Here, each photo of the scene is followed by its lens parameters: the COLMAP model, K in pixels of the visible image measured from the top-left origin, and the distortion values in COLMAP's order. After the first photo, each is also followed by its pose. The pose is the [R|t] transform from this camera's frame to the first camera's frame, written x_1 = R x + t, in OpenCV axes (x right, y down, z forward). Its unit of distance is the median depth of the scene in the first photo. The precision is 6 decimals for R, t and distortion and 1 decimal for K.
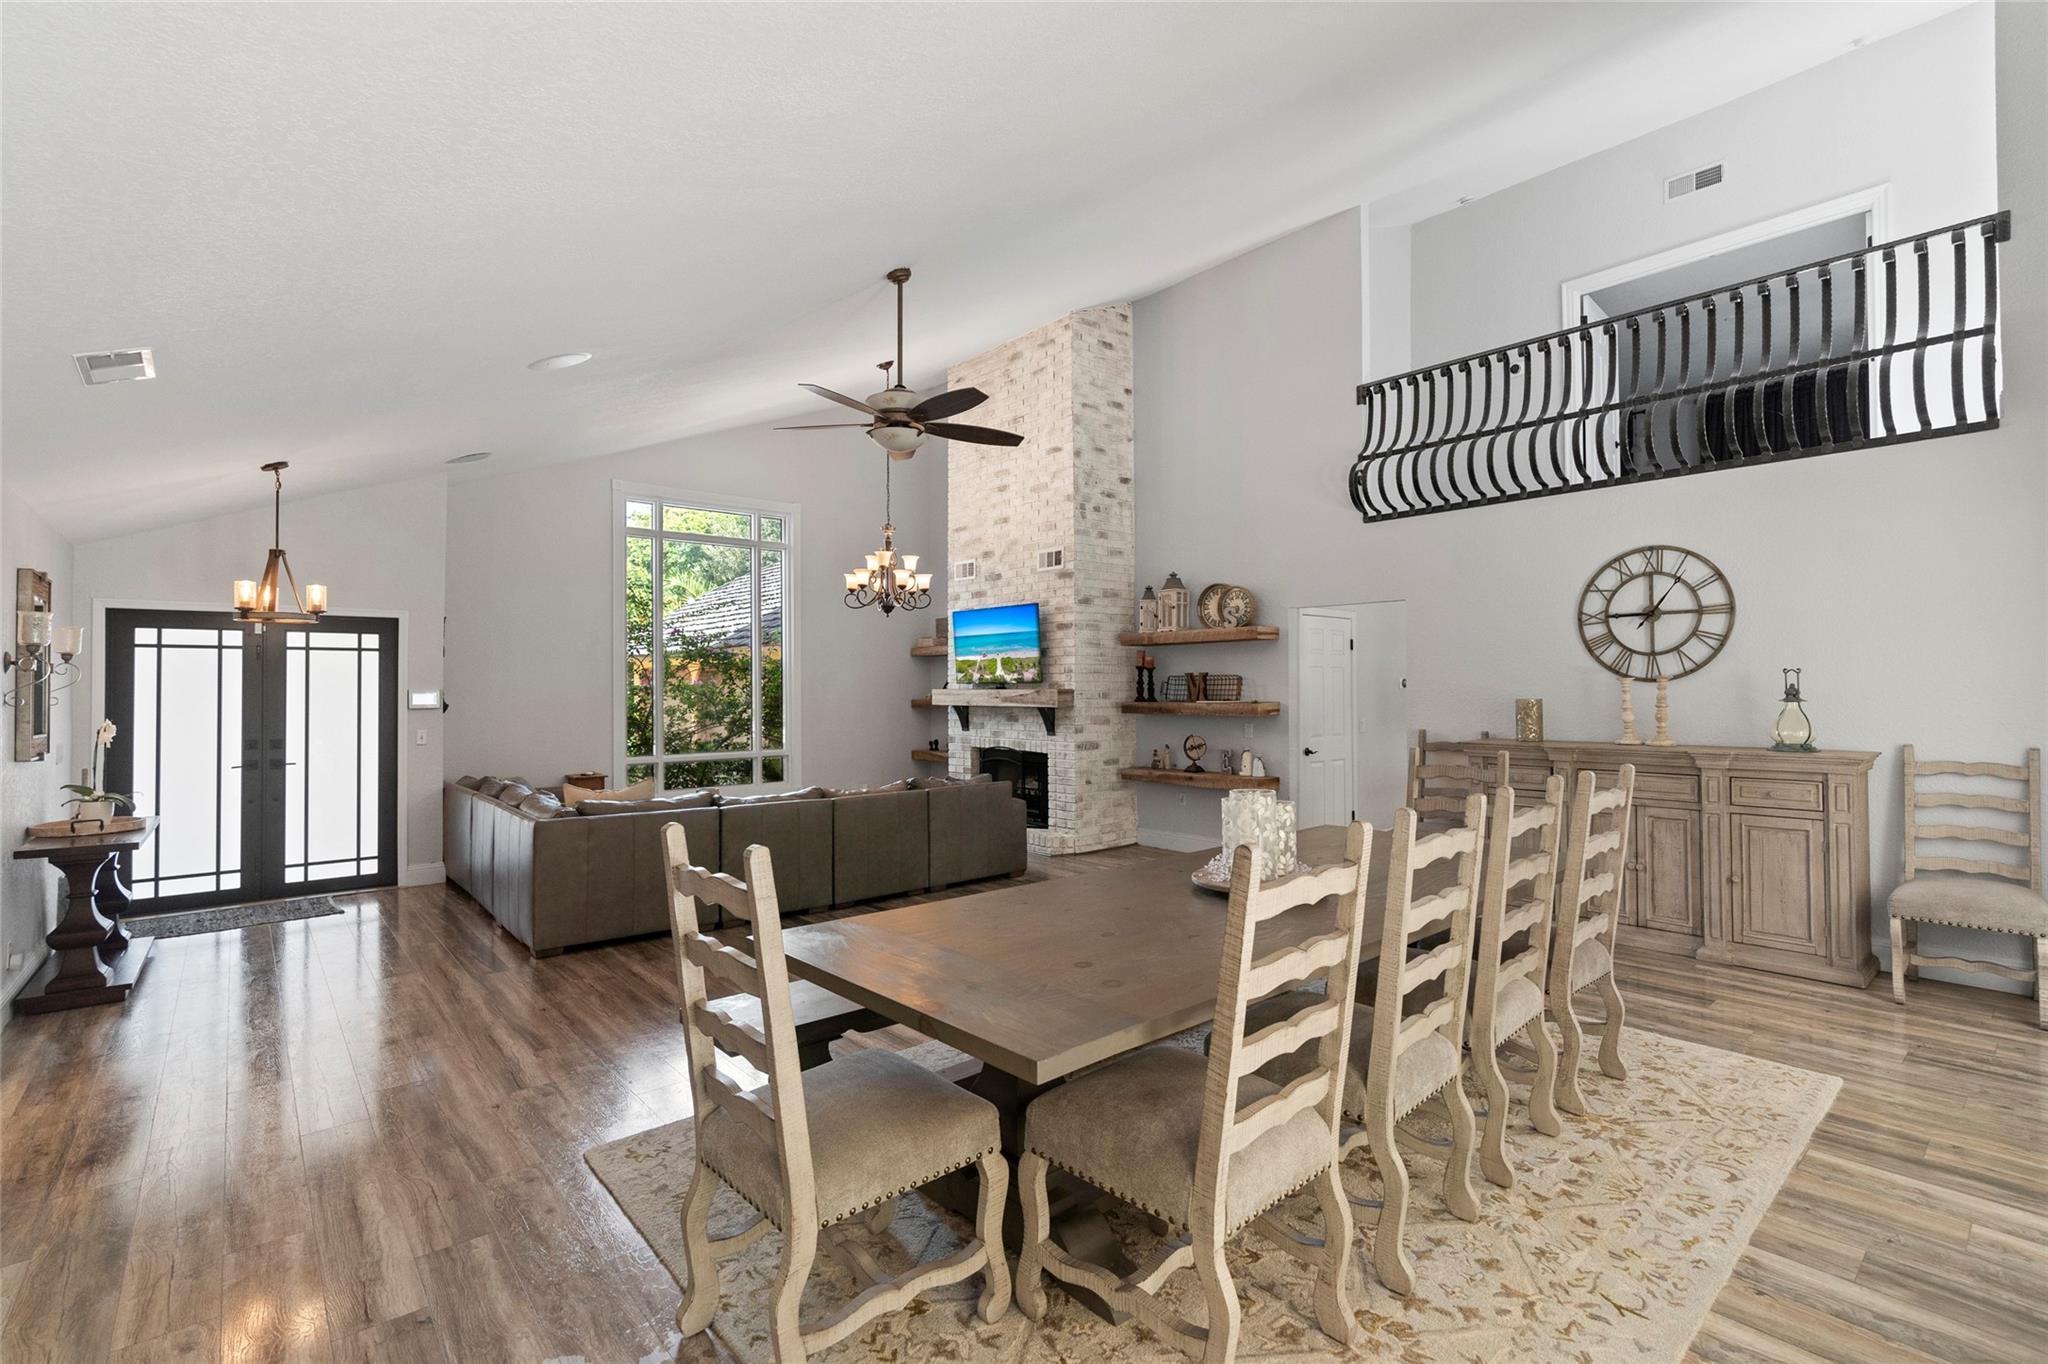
lens RADIAL K [[932.9, 0, 1029.0], [0, 932.9, 682.7], [0, 0, 1]] dist [-0.010417, 0.004812]
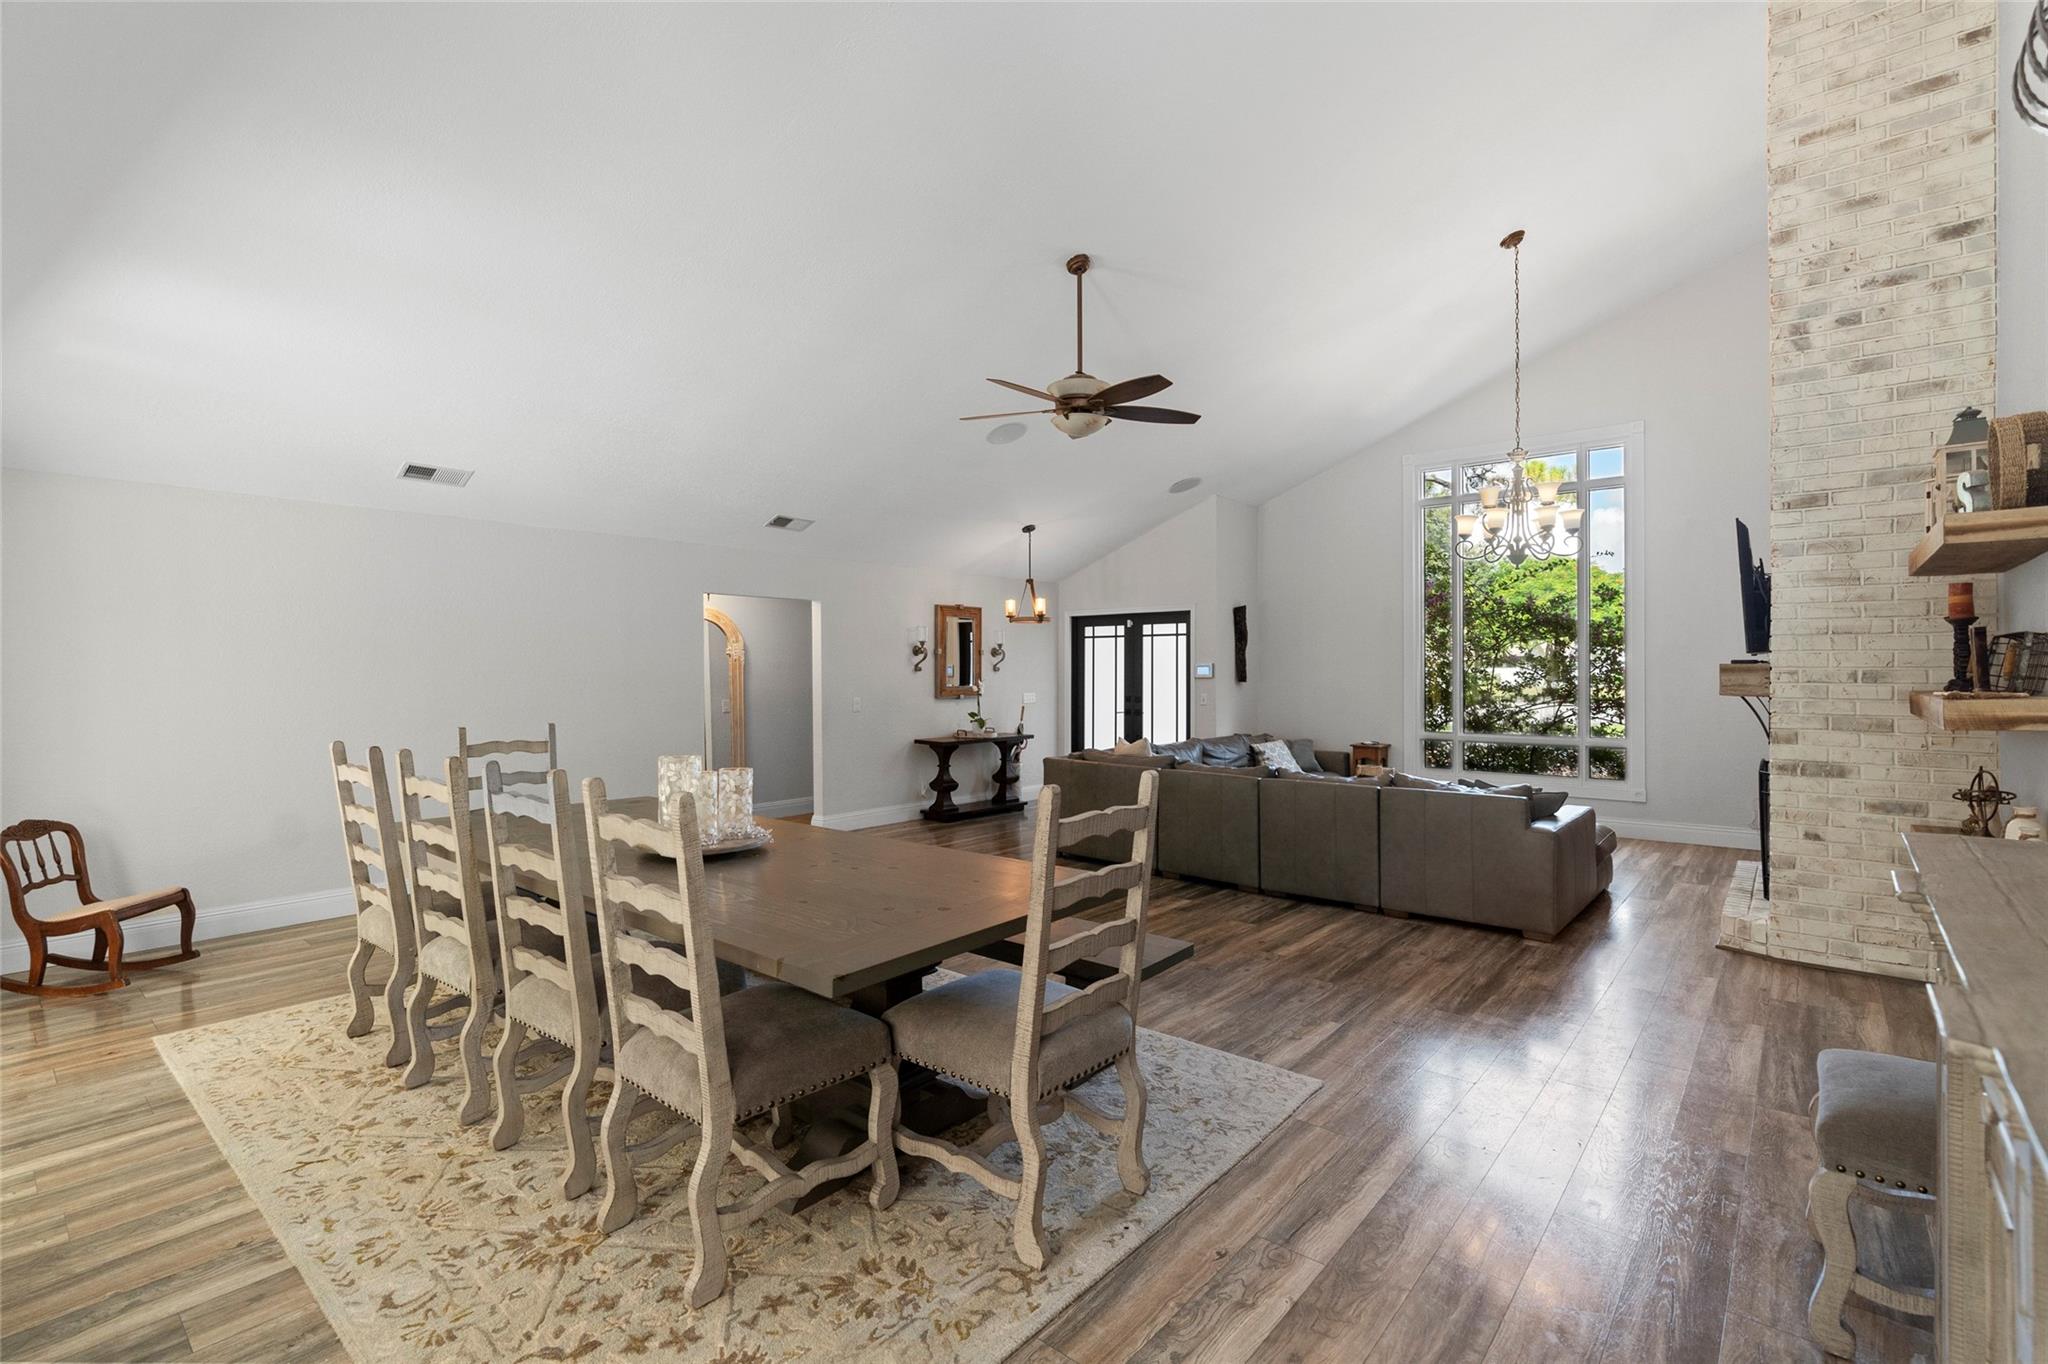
lens RADIAL K [[932.9, 0, 1021.7], [0, 932.9, 670.6], [0, 0, 1]] dist [-0.010417, 0.004812]
pose [[0.143494, 0.009363, -0.989607, 0.924479], [0.006779, 0.999922, 0.010443, 0.003244], [0.989628, -0.008207, 0.143420, 0.821735]]
